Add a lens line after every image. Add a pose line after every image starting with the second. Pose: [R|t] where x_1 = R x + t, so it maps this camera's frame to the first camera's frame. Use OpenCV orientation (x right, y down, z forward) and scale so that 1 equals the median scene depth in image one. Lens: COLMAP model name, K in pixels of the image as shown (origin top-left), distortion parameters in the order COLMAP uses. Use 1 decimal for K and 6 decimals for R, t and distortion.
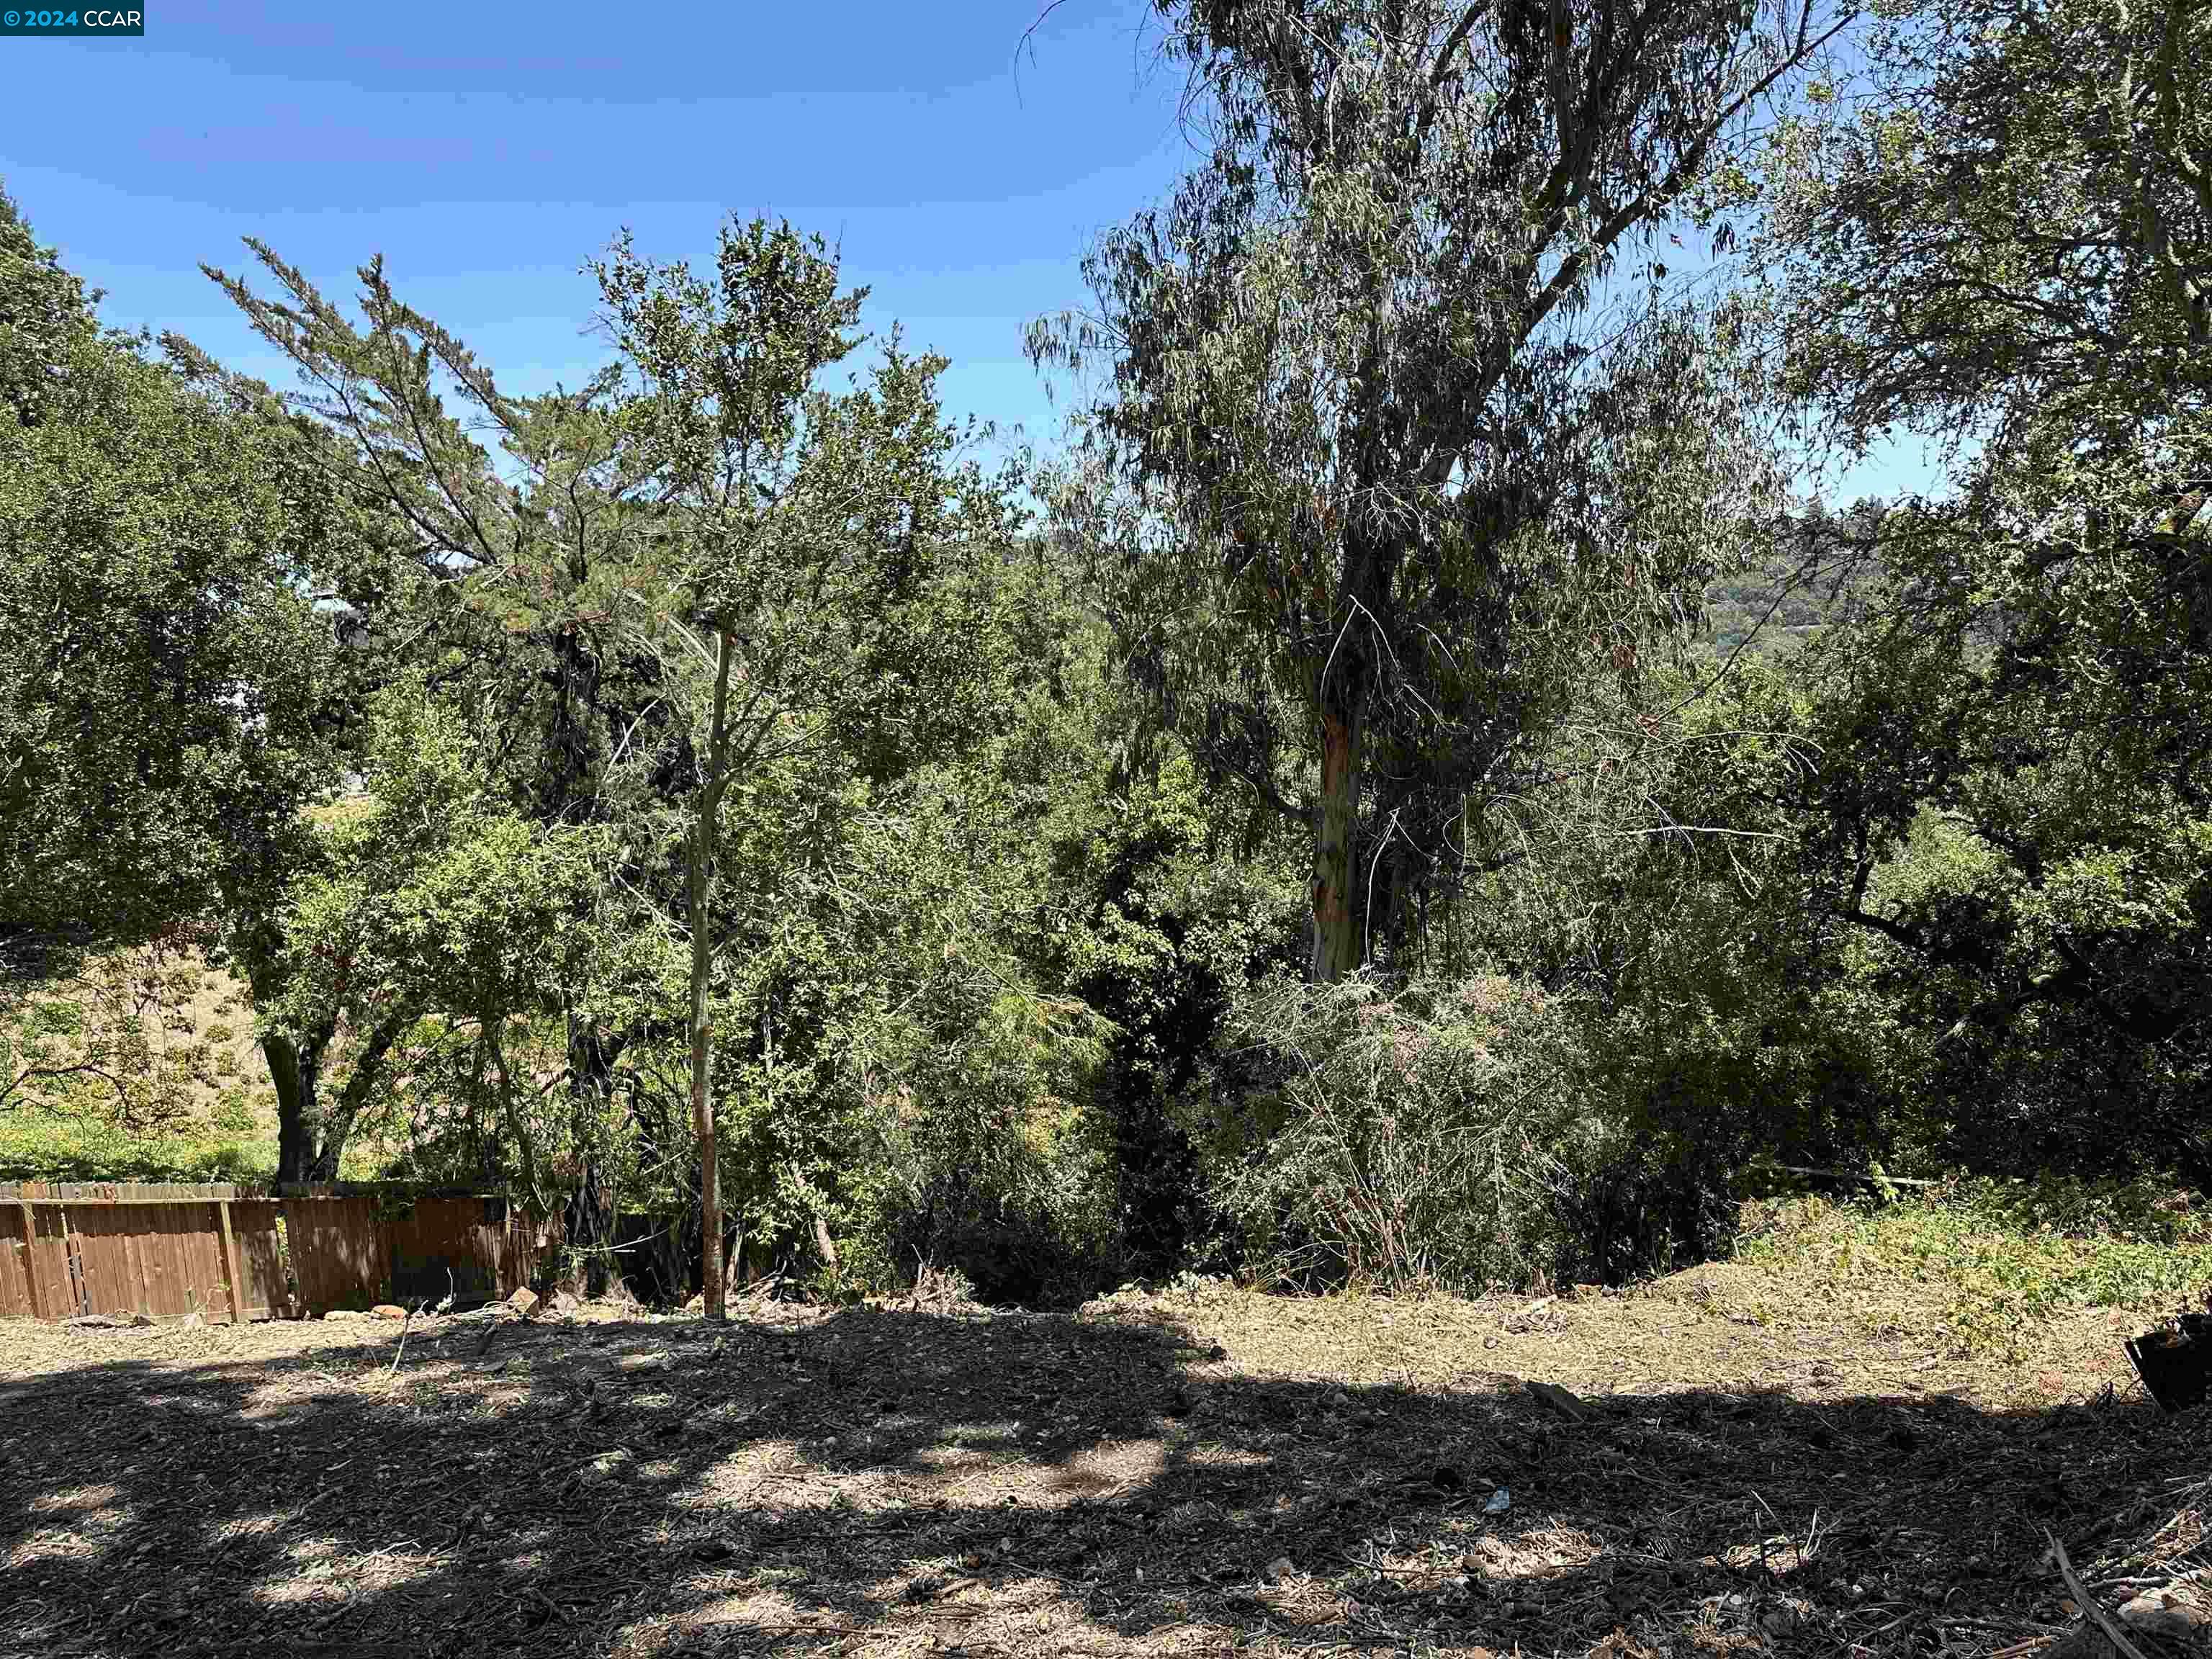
lens RADIAL K [[1503.4, 0, 1150.2], [0, 1503.4, 829.9], [0, 0, 1]] dist [0.081221, -0.090275]
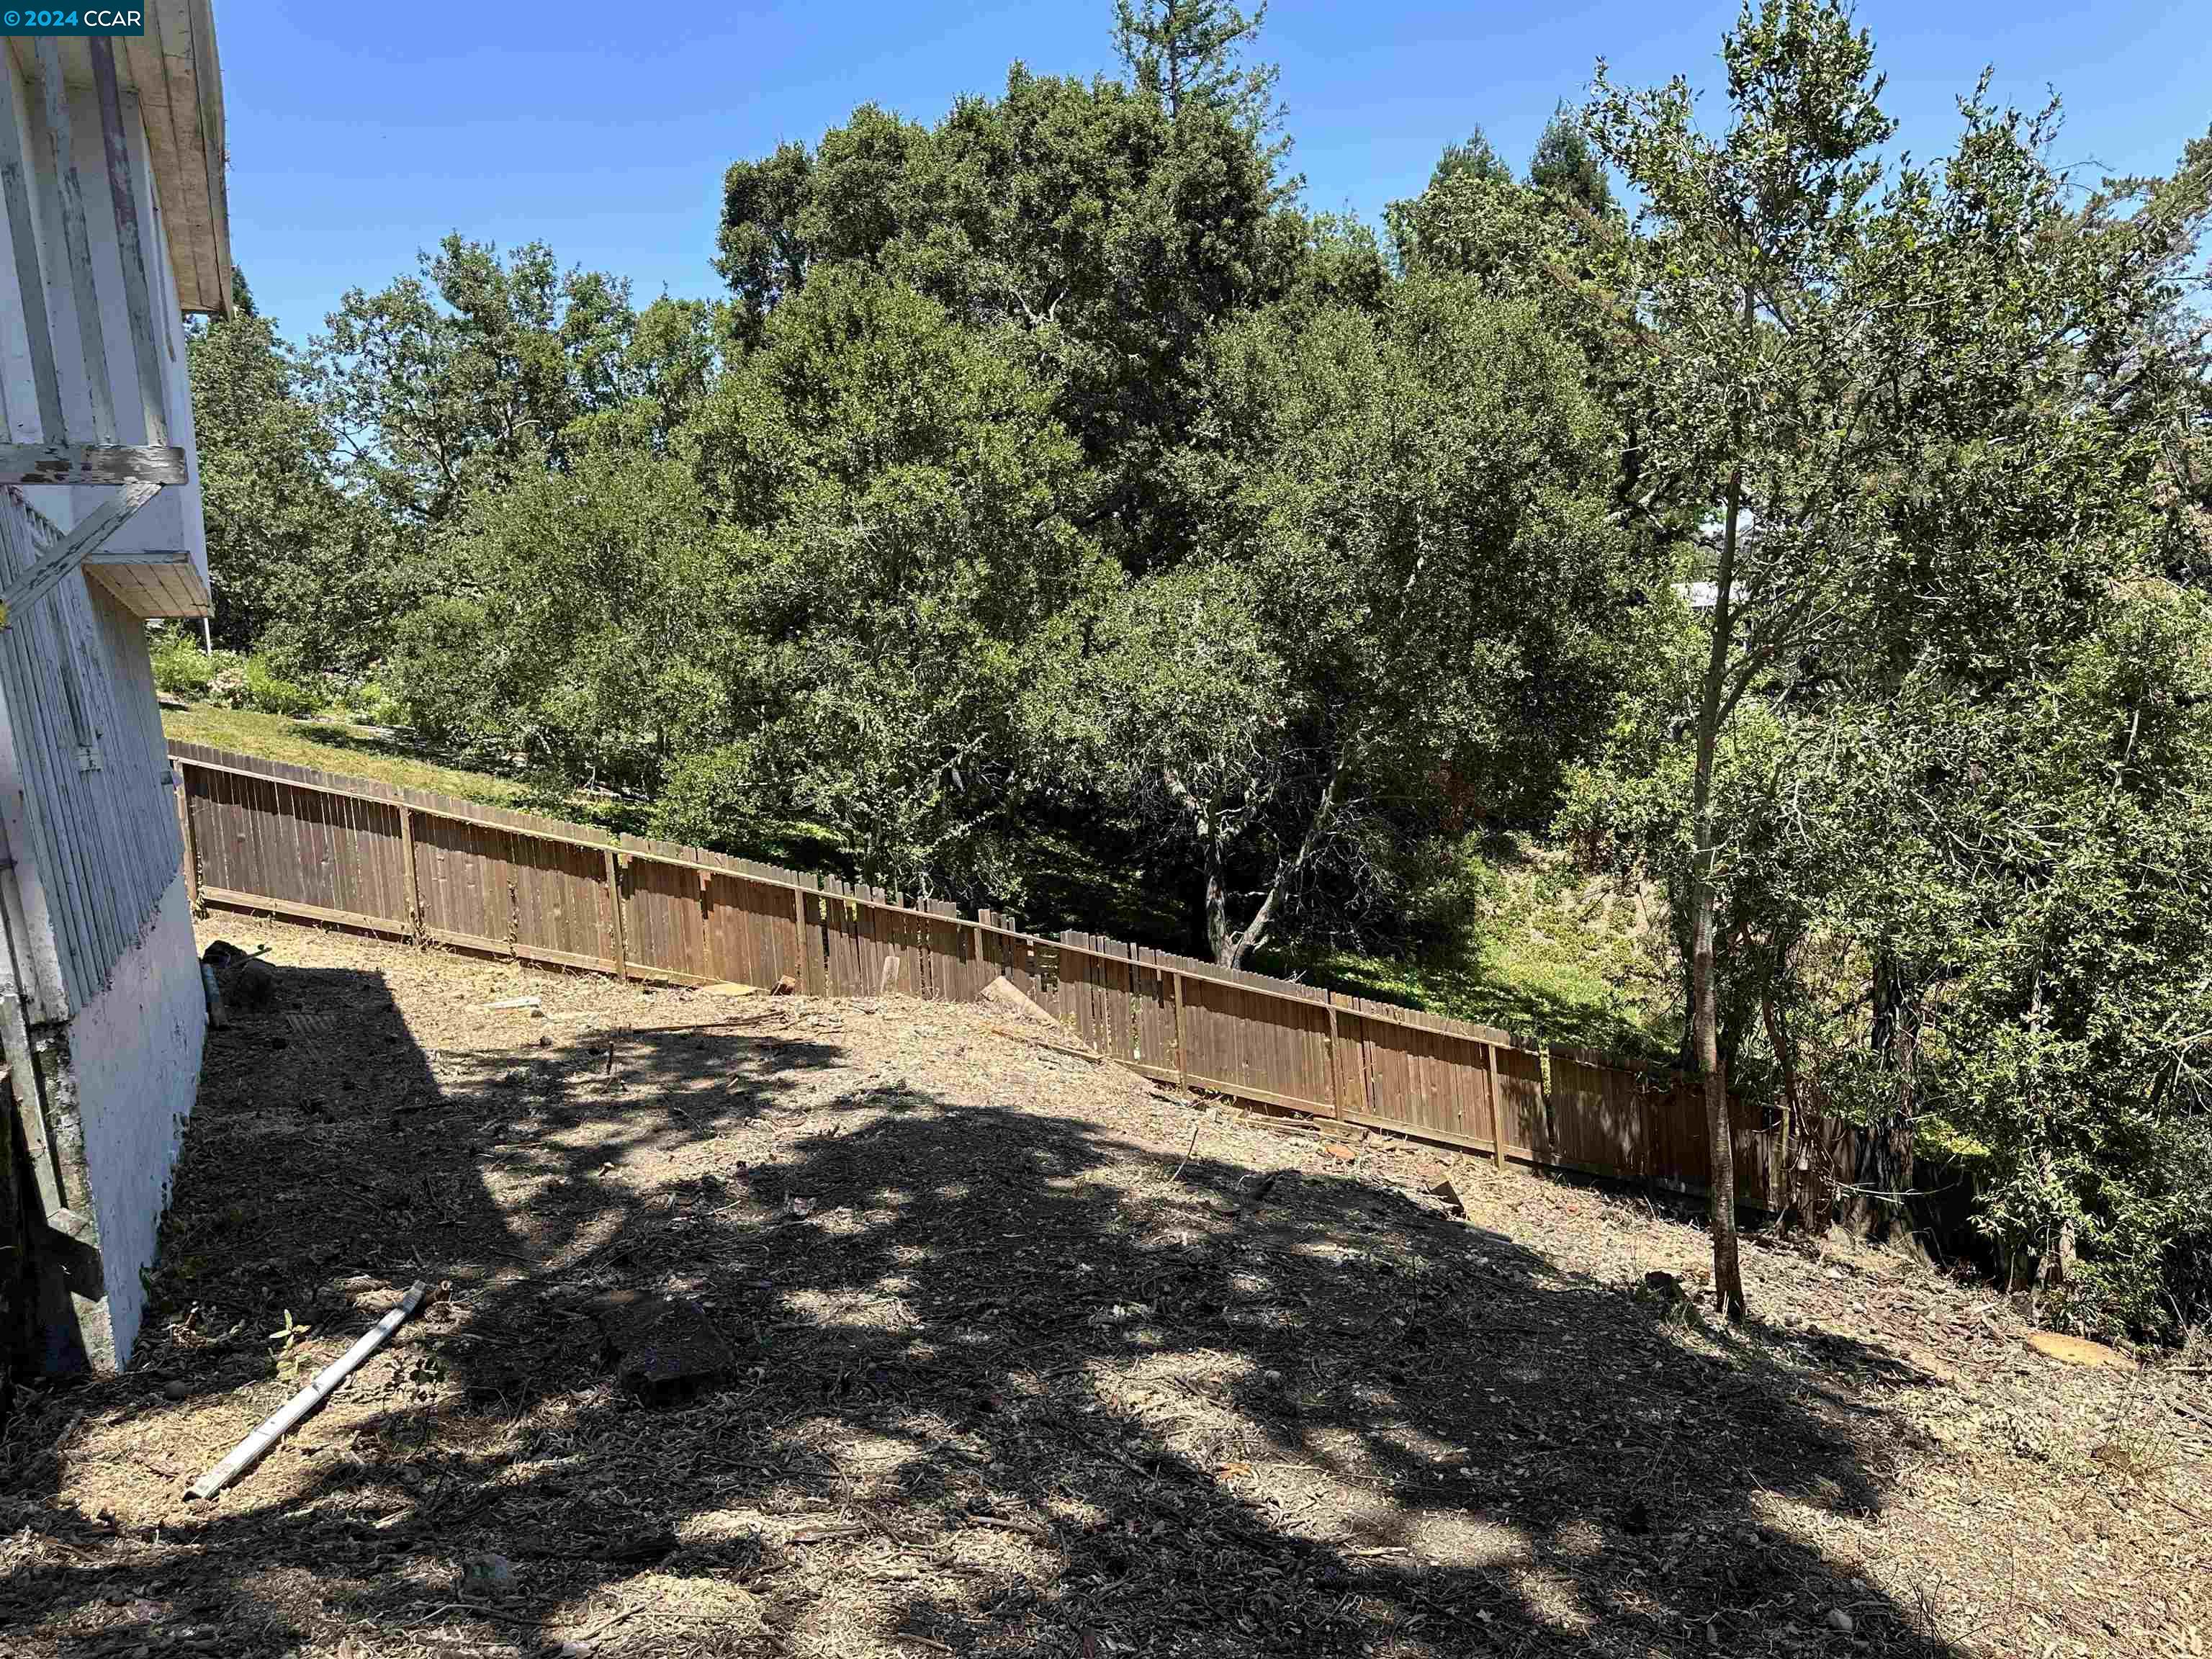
lens RADIAL K [[1536.9, 0, 1104.9], [0, 1536.9, 837.2], [0, 0, 1]] dist [0.088911, -0.171046]
pose [[0.548969, 0.102718, -0.829507, 0.165018], [-0.043210, 0.994581, 0.094563, -0.004980], [0.834725, -0.016069, 0.550432, 0.129244]]
